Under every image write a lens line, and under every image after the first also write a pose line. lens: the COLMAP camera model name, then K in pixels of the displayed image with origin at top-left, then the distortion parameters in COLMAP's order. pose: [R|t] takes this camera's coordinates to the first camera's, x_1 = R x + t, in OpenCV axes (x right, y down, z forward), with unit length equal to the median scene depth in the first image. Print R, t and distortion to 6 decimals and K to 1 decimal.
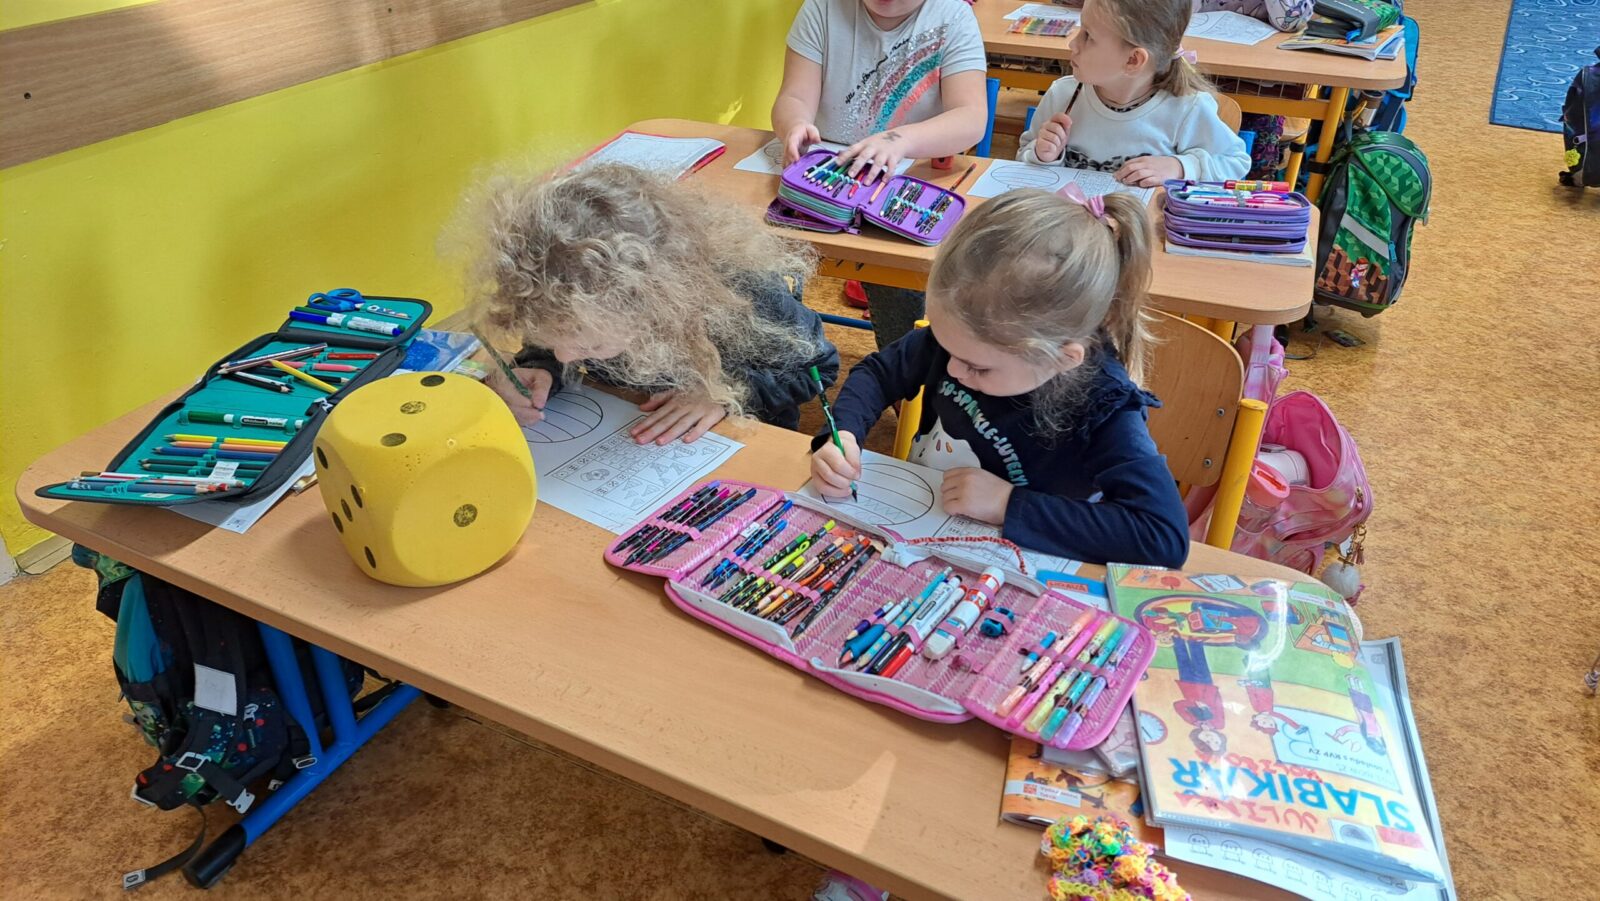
lens RADIAL K [[1212.5, 0, 800.1], [0, 1212.5, 413.1], [0, 0, 1]] dist [0.075752, -0.099636]
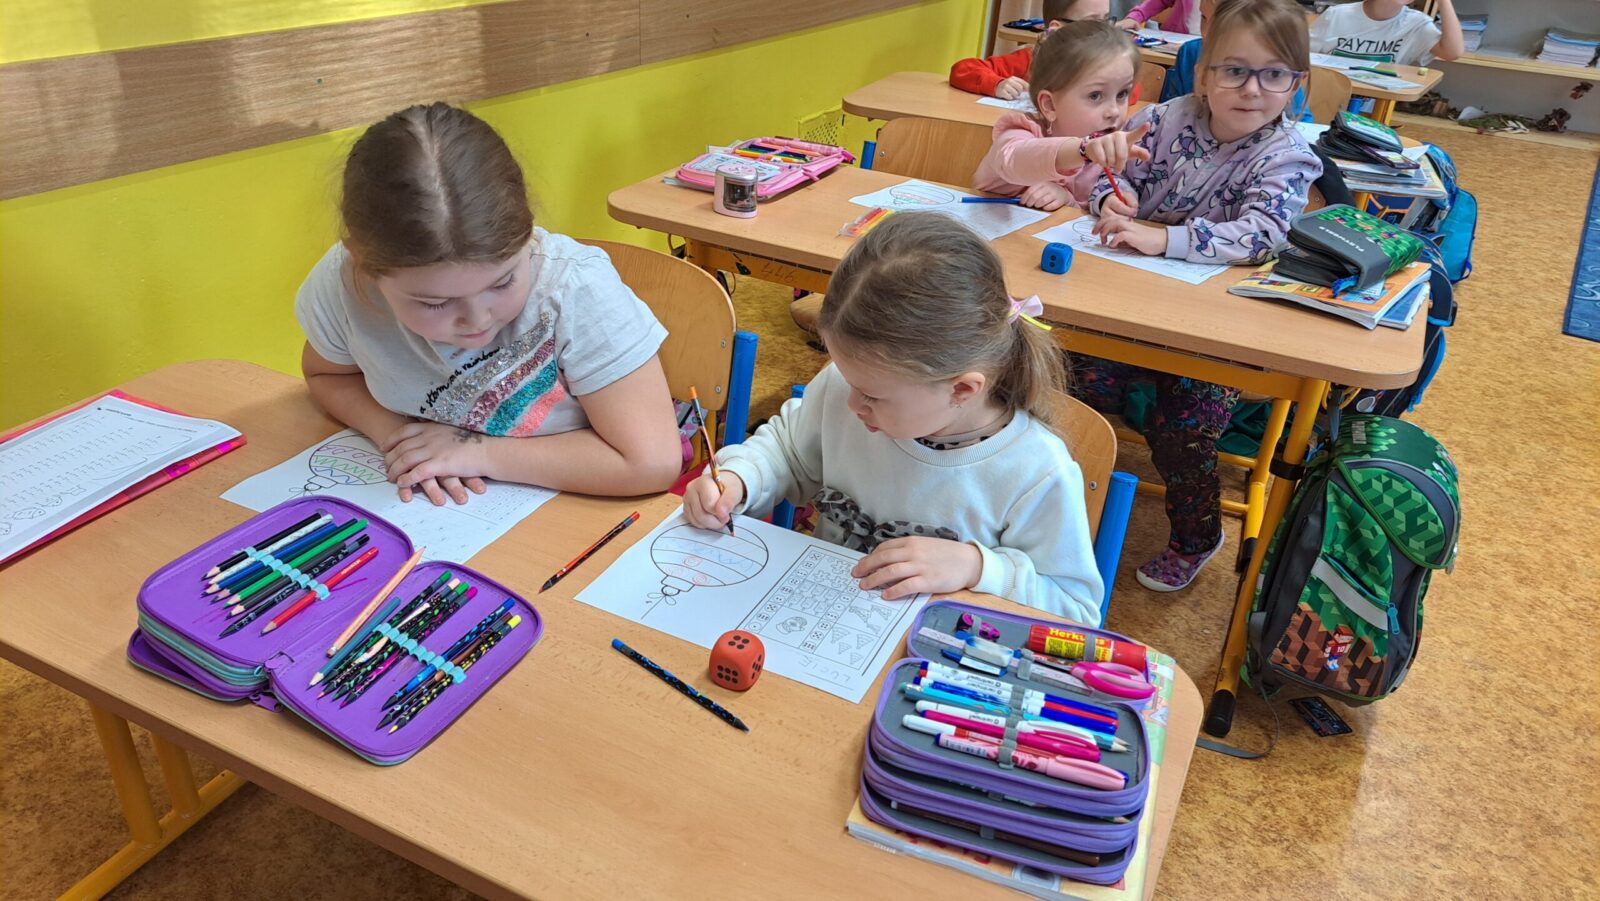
lens RADIAL K [[1144.7, 0, 801.2], [0, 1144.7, 453.5], [0, 0, 1]] dist [0.073942, -0.074661]
pose [[0.996219, 0.058977, -0.063790, 0.206799], [-0.060457, 0.997939, -0.021515, -0.185664], [0.062390, 0.025290, 0.997731, 0.370835]]
